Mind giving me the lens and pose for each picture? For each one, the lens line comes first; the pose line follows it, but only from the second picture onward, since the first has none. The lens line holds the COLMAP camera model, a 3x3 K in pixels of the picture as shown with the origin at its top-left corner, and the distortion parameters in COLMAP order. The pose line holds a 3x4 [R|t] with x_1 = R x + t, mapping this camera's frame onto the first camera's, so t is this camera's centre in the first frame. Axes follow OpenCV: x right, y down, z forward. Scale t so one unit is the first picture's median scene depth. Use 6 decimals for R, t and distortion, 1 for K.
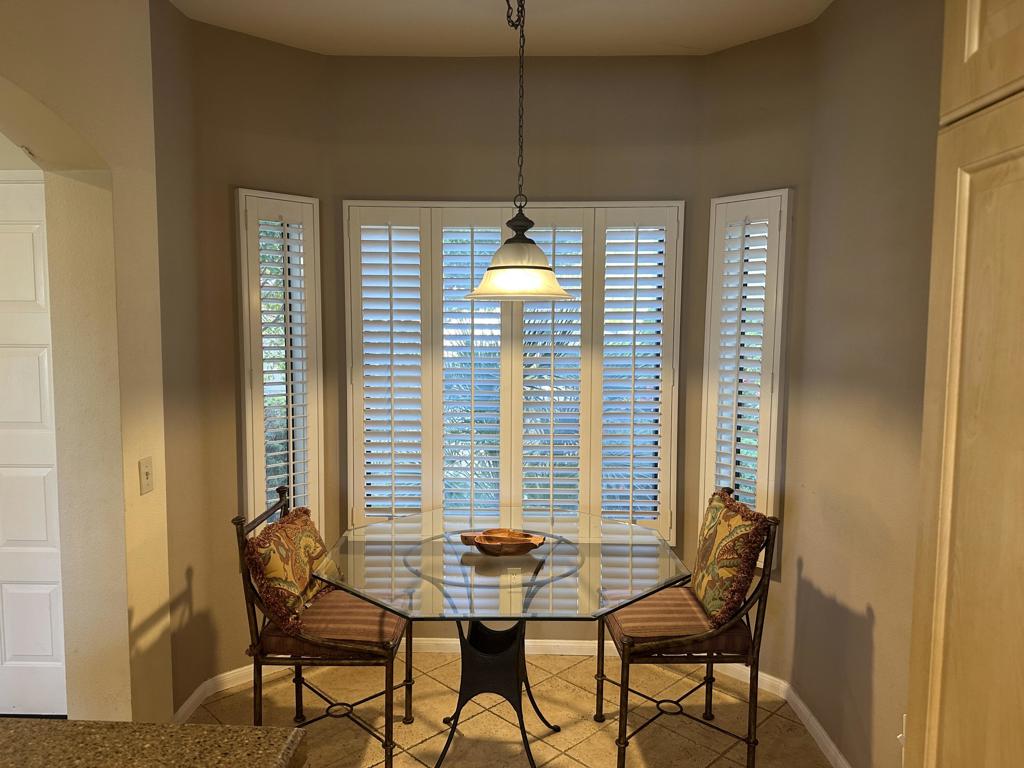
lens RADIAL K [[709.0, 0, 511.3], [0, 709.0, 375.2], [0, 0, 1]] dist [0.004272, -0.005582]
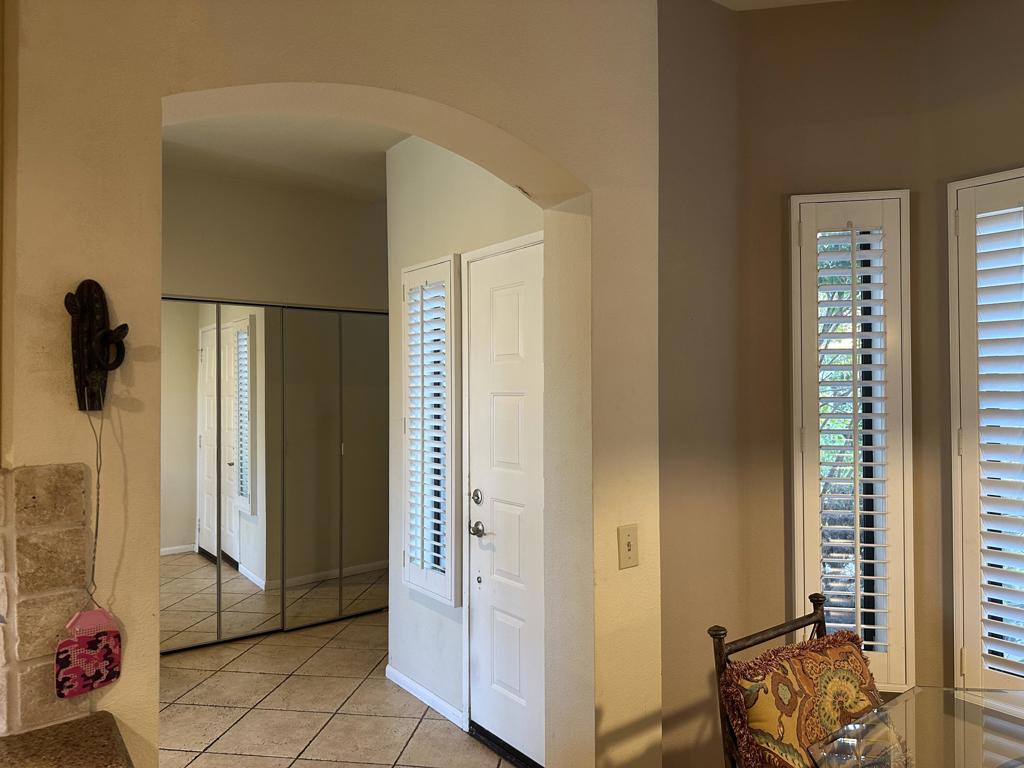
lens RADIAL K [[709.0, 0, 511.3], [0, 709.0, 375.2], [0, 0, 1]] dist [0.004272, -0.005582]
pose [[0.596961, -0.017018, -0.802090, 0.071397], [-0.049308, 0.997107, -0.057853, -0.004457], [0.800754, 0.074085, 0.594395, 0.350361]]
